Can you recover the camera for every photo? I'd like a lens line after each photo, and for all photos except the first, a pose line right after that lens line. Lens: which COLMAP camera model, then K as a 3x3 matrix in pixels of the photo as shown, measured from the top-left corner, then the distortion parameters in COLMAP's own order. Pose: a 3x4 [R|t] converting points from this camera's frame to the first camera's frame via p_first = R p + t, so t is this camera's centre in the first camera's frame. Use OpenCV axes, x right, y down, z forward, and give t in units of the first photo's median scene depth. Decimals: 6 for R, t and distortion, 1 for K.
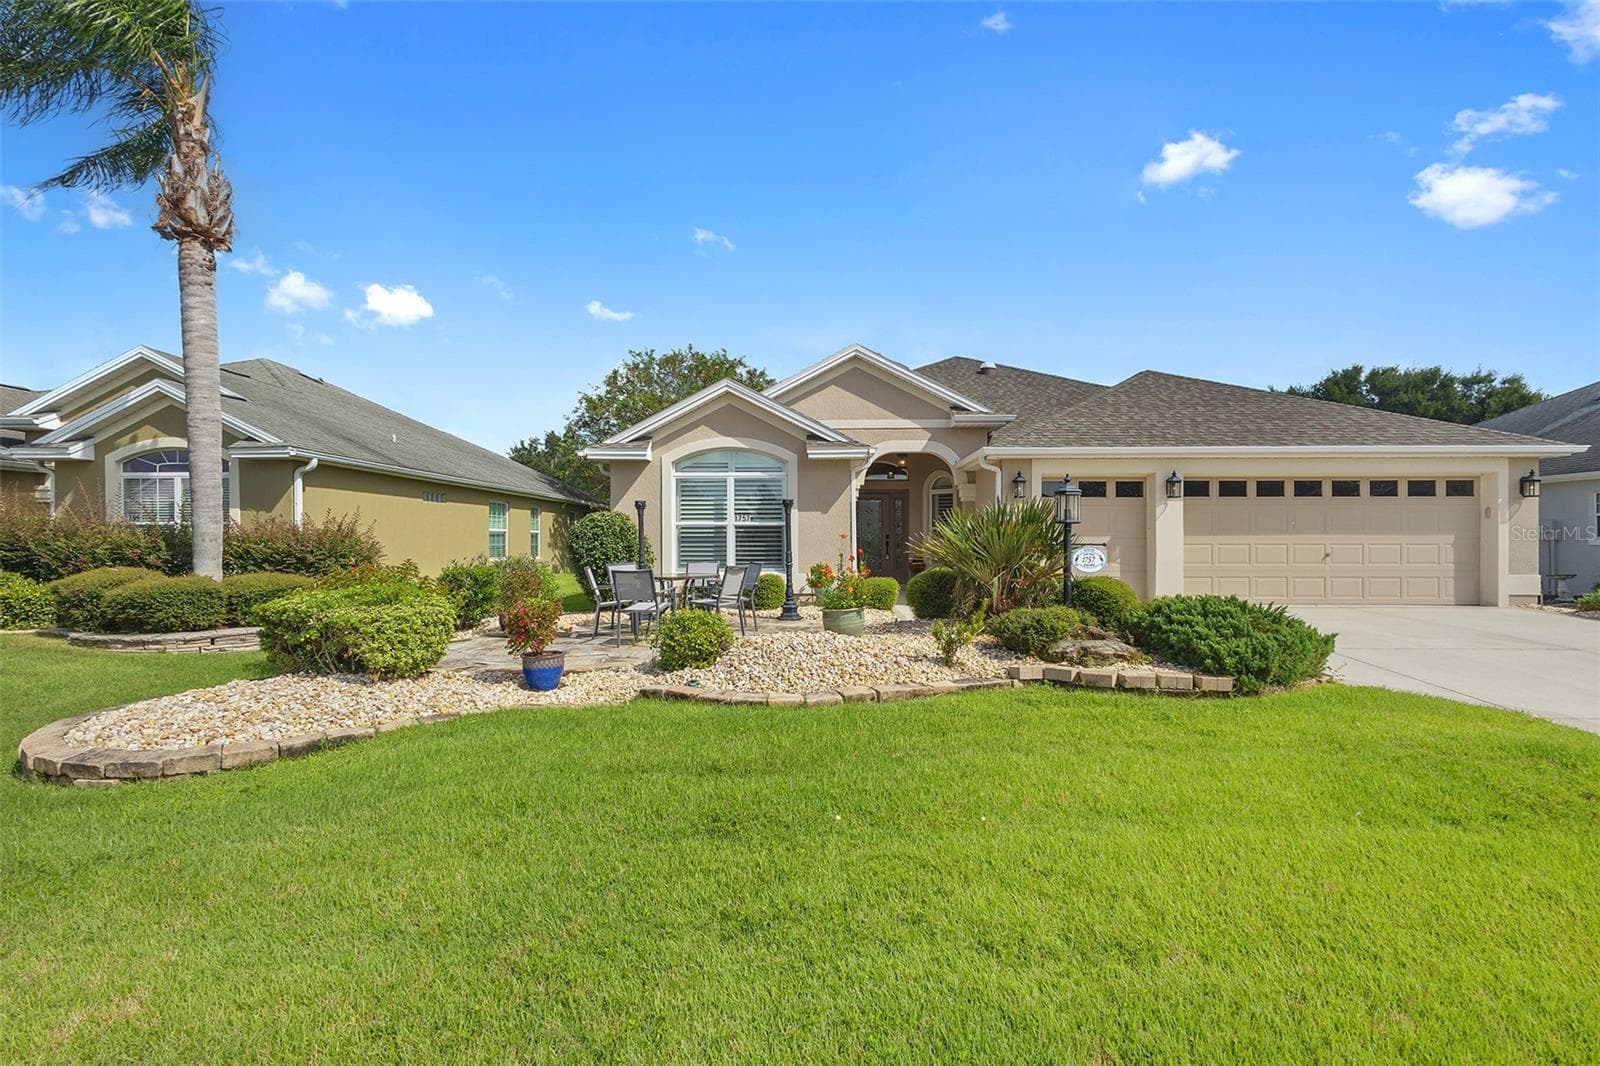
lens RADIAL K [[734.3, 0, 800.0], [0, 734.3, 533.0], [0, 0, 1]] dist [0.002170, -0.000122]
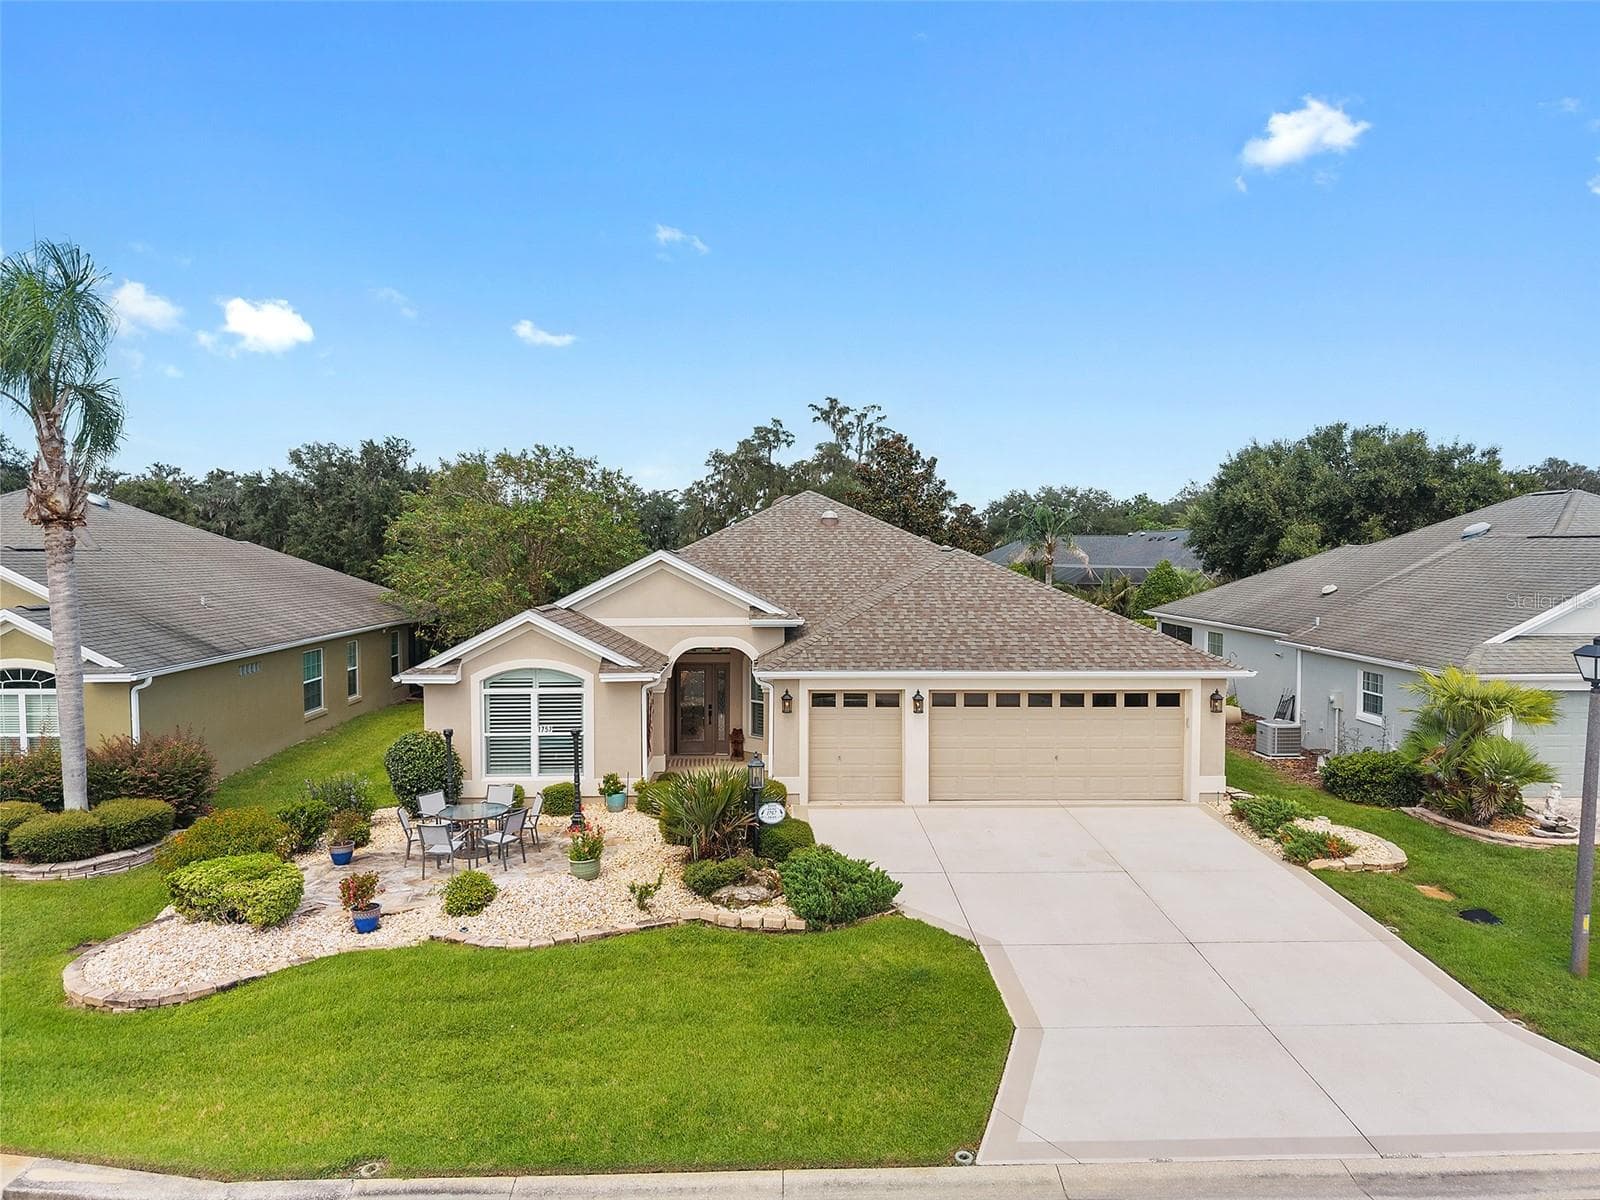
lens RADIAL K [[1028.7, 0, 800.0], [0, 1028.7, 600.0], [0, 0, 1]] dist [0.000626, -0.025053]
pose [[0.997754, 0.001905, 0.066952, 0.222165], [-0.005214, 0.998772, 0.049276, -0.322181], [-0.066776, -0.049514, 0.996539, -0.632083]]
